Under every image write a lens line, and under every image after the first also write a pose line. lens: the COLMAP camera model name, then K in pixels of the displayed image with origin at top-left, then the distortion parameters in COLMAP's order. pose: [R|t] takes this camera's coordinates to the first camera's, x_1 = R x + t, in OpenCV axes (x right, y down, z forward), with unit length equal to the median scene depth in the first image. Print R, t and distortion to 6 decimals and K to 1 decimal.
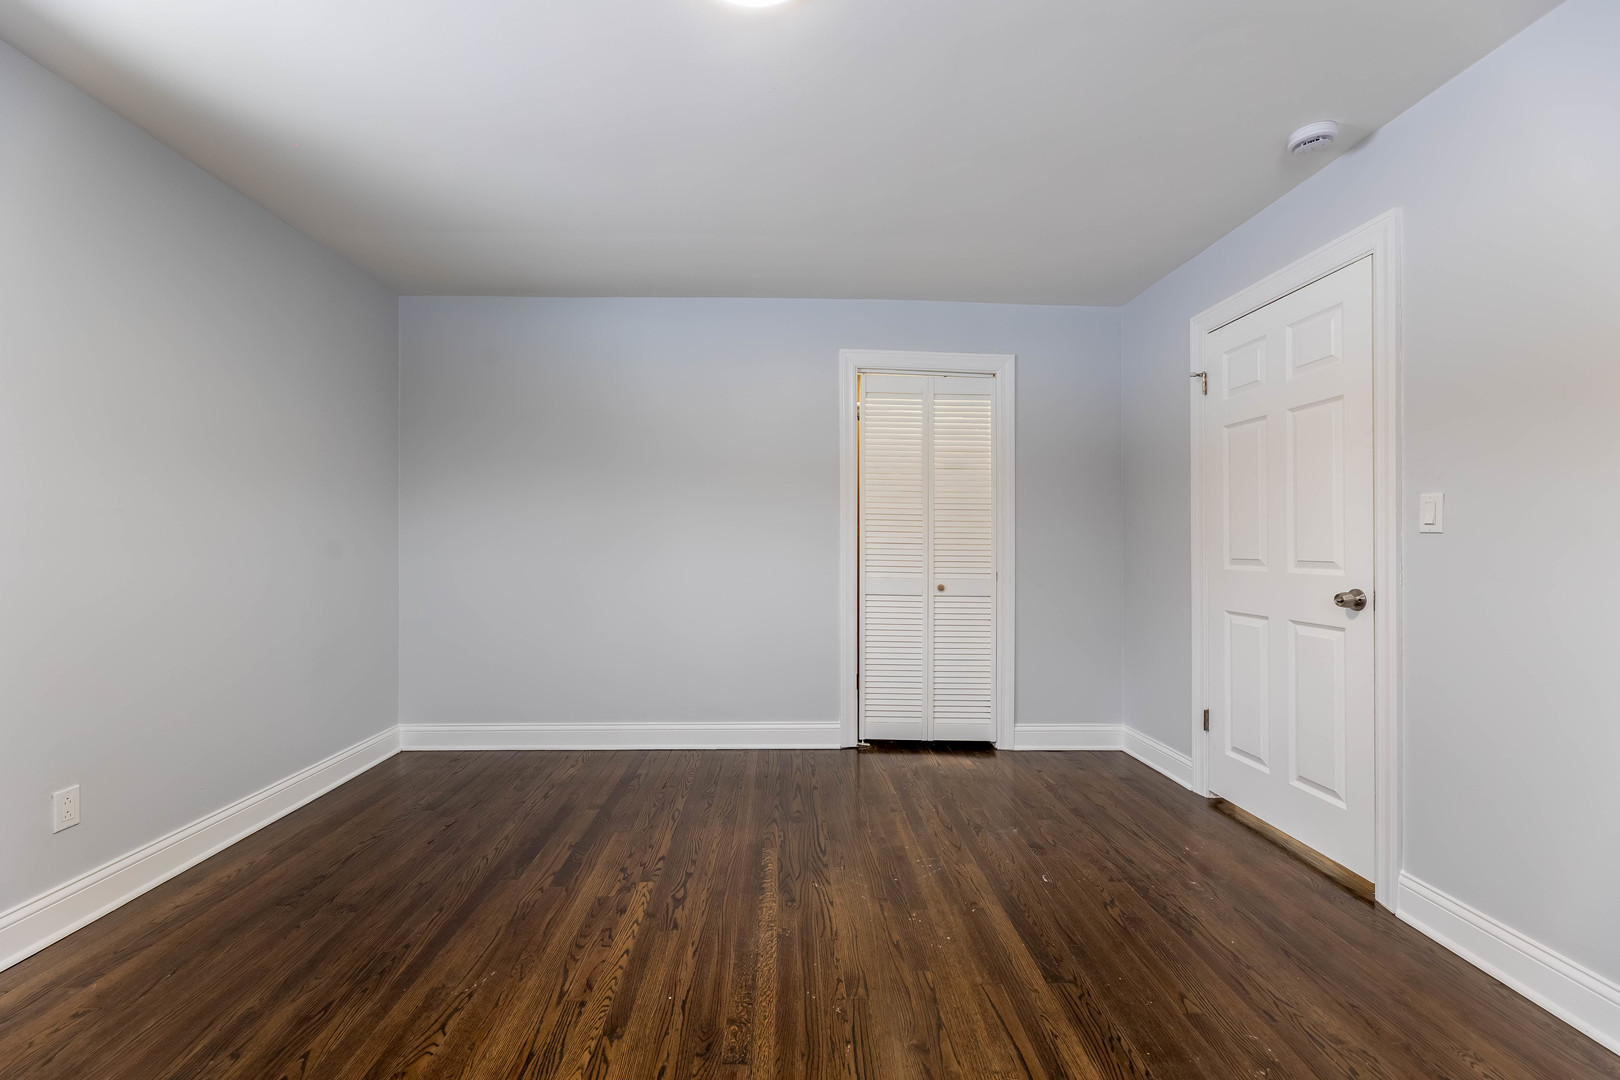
lens RADIAL K [[669.6, 0, 789.3], [0, 669.6, 537.6], [0, 0, 1]] dist [-0.000692, -0.000141]
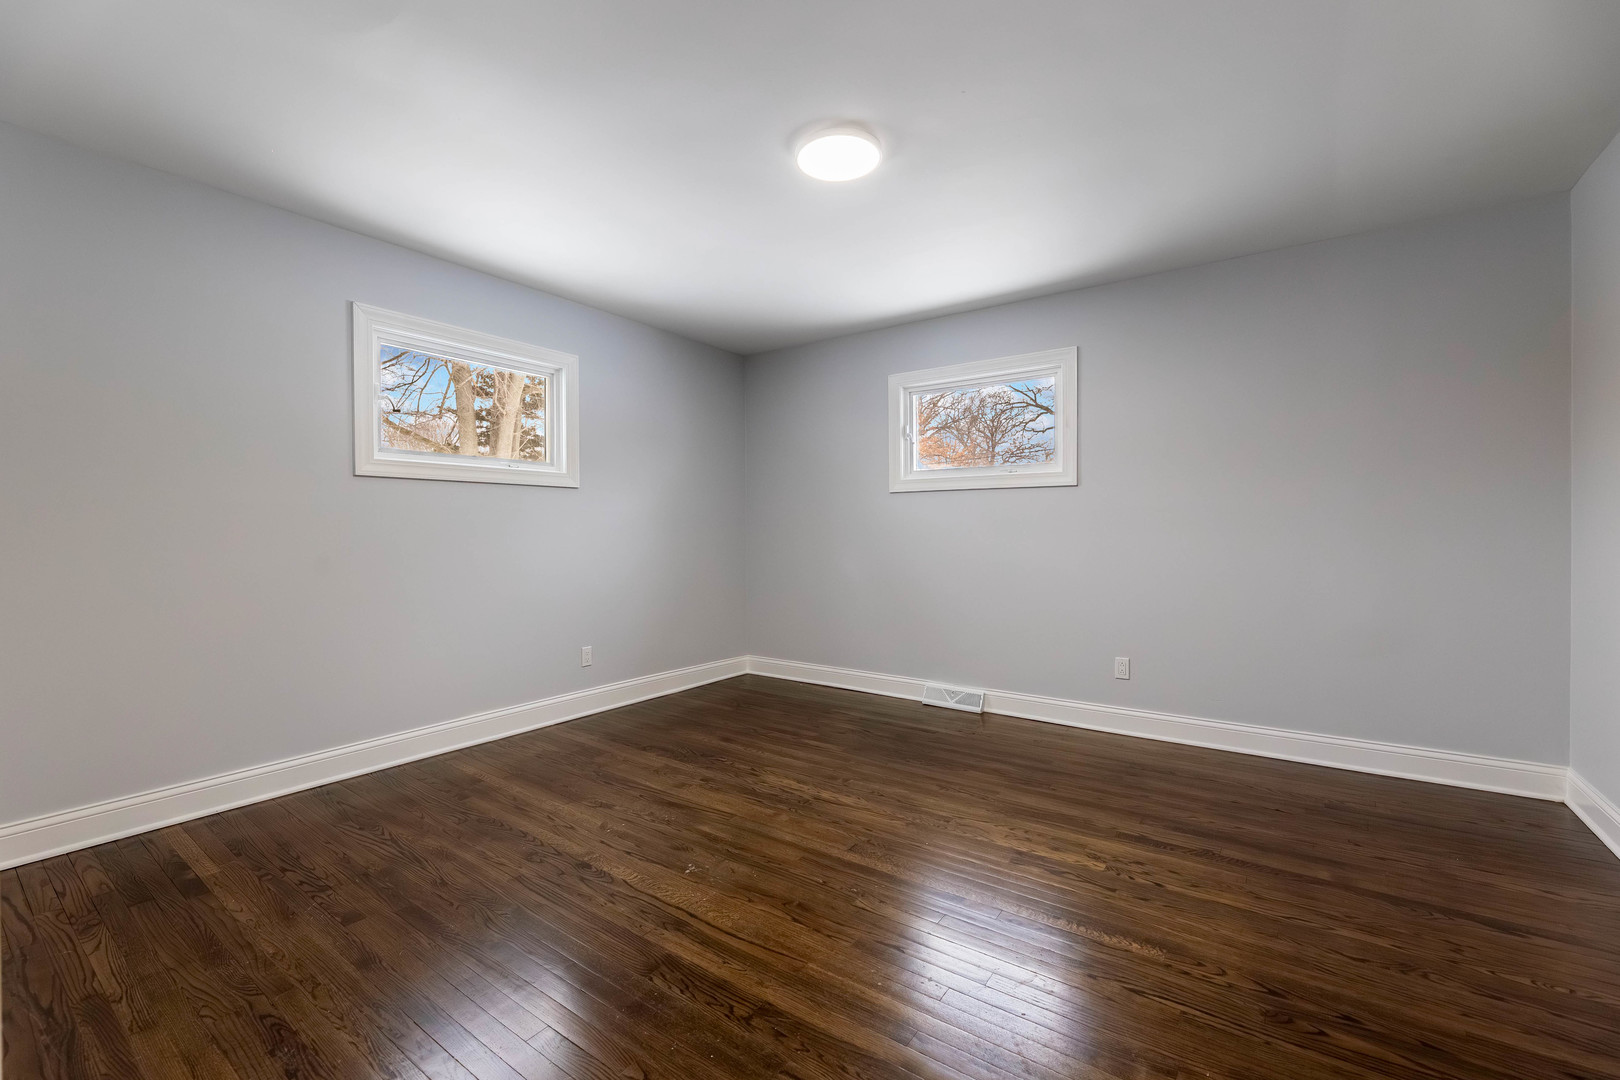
lens RADIAL K [[669.6, 0, 789.3], [0, 669.6, 537.6], [0, 0, 1]] dist [-0.000692, -0.000141]
pose [[-0.615099, 0.009664, -0.788390, 0.922867], [0.009584, 0.999943, 0.004780, 0.022036], [0.788391, -0.004615, -0.615157, 1.357955]]
